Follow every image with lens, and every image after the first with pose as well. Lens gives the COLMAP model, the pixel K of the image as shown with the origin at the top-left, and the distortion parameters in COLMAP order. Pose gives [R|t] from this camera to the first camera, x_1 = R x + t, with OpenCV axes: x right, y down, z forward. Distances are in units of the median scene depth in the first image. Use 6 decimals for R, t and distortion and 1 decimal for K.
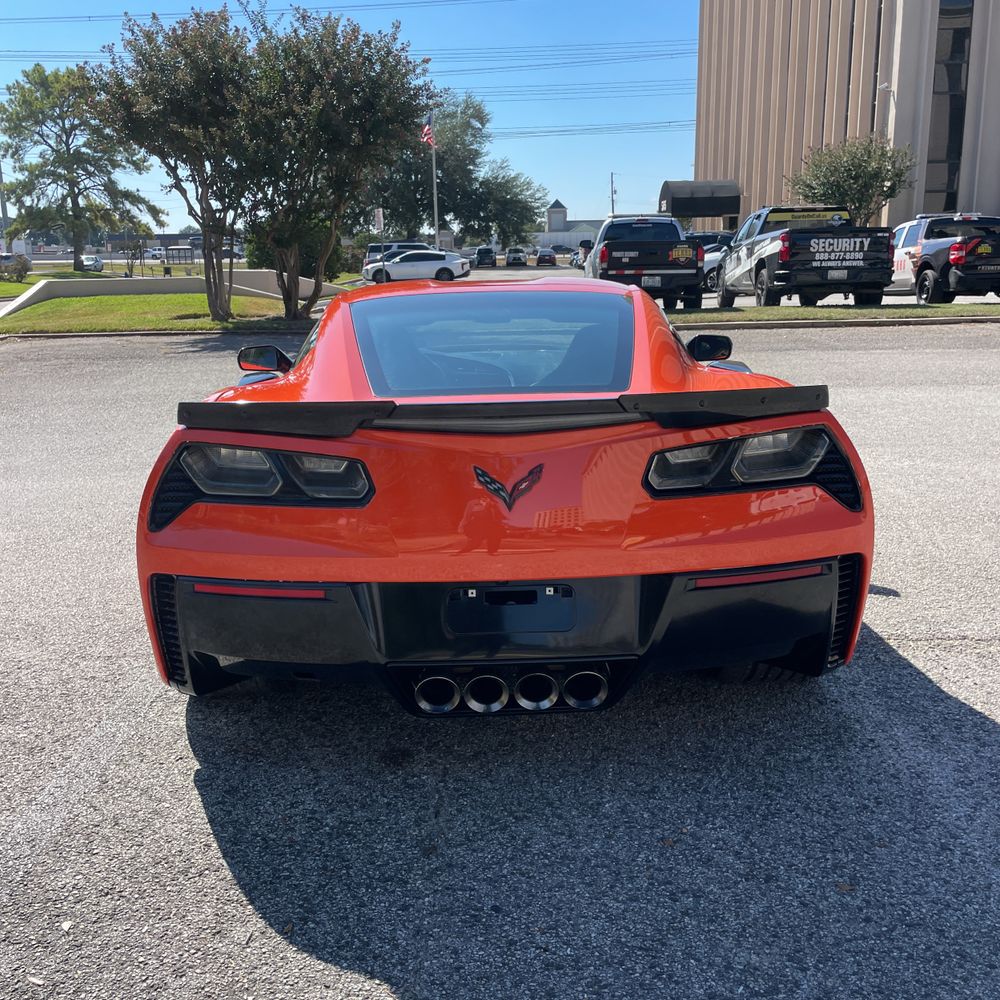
lens RADIAL K [[1009.6, 0, 501.3], [0, 1009.6, 506.0], [0, 0, 1]] dist [0.076957, -0.097668]
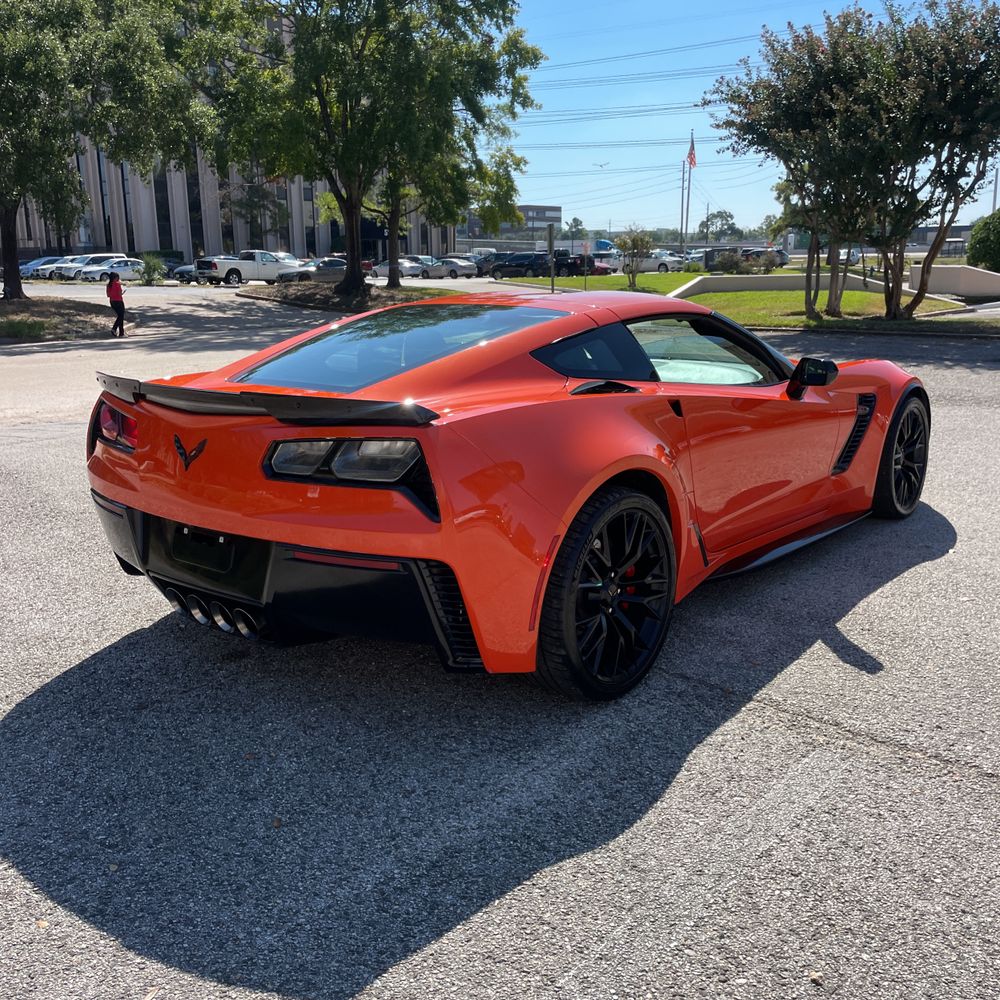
lens RADIAL K [[1009.6, 0, 501.3], [0, 1009.6, 506.0], [0, 0, 1]] dist [0.076957, -0.097668]
pose [[0.761364, 0.157959, -0.628787, 0.188596], [-0.153995, 0.986170, 0.061274, -0.015528], [0.629770, 0.050179, 0.775159, 0.036466]]
